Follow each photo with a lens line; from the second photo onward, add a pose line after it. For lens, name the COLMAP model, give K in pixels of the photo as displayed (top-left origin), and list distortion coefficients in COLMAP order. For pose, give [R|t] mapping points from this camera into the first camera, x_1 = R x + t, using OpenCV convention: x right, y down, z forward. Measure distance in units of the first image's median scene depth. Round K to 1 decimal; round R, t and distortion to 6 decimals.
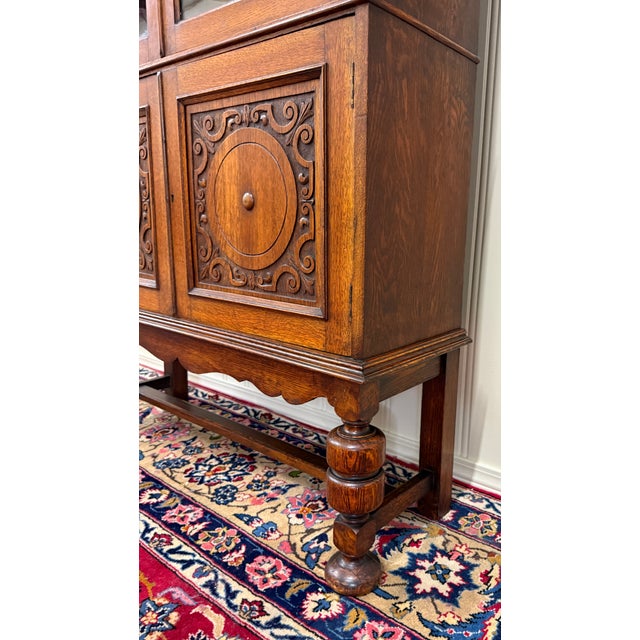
lens RADIAL K [[504.2, 0, 364.6], [0, 504.2, 316.4], [0, 0, 1]] dist [0.003746, -0.008723]
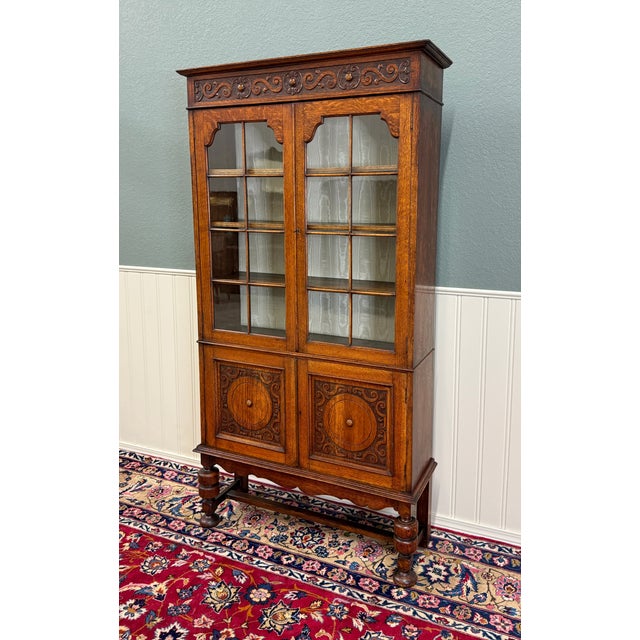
lens RADIAL K [[548.3, 0, 333.2], [0, 548.3, 278.4], [0, 0, 1]] dist [0.012544, -0.007087]
pose [[0.971758, -0.056165, 0.229197, -0.786222], [0.065984, 0.997193, -0.035400, -0.752372], [-0.226565, 0.049524, 0.972736, -1.372513]]
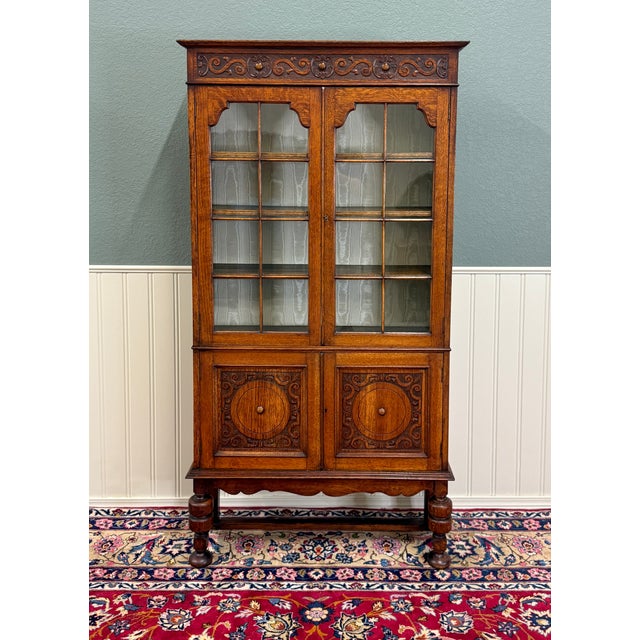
lens RADIAL K [[676.5, 0, 330.2], [0, 676.5, 222.1], [0, 0, 1]] dist [0.033408, -0.029533]
pose [[0.788694, -0.079867, 0.609576, -2.051463], [0.129995, 0.990772, -0.038382, -0.919465], [-0.600885, 0.109513, 0.791798, -1.275778]]
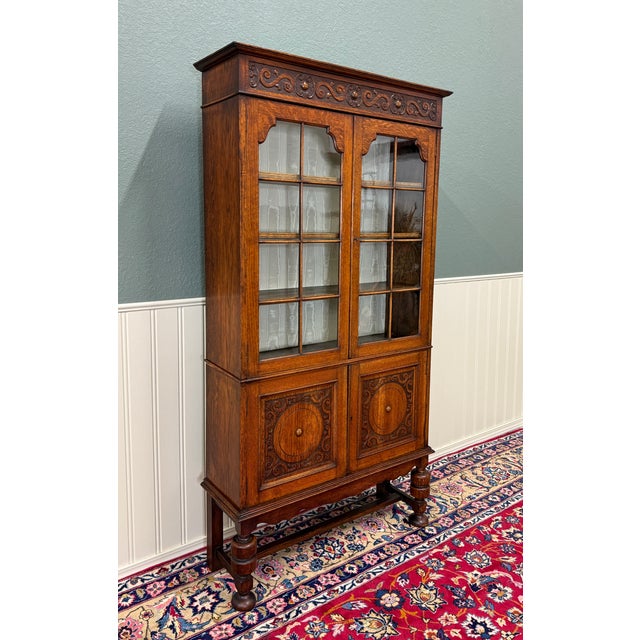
lens RADIAL K [[525.9, 0, 322.5], [0, 525.9, 280.4], [0, 0, 1]] dist [0.005690, -0.003365]
pose [[0.274987, -0.125330, 0.953244, -2.628213], [0.177168, 0.981094, 0.077883, -1.073024], [-0.944983, 0.147467, 0.291992, 0.398467]]
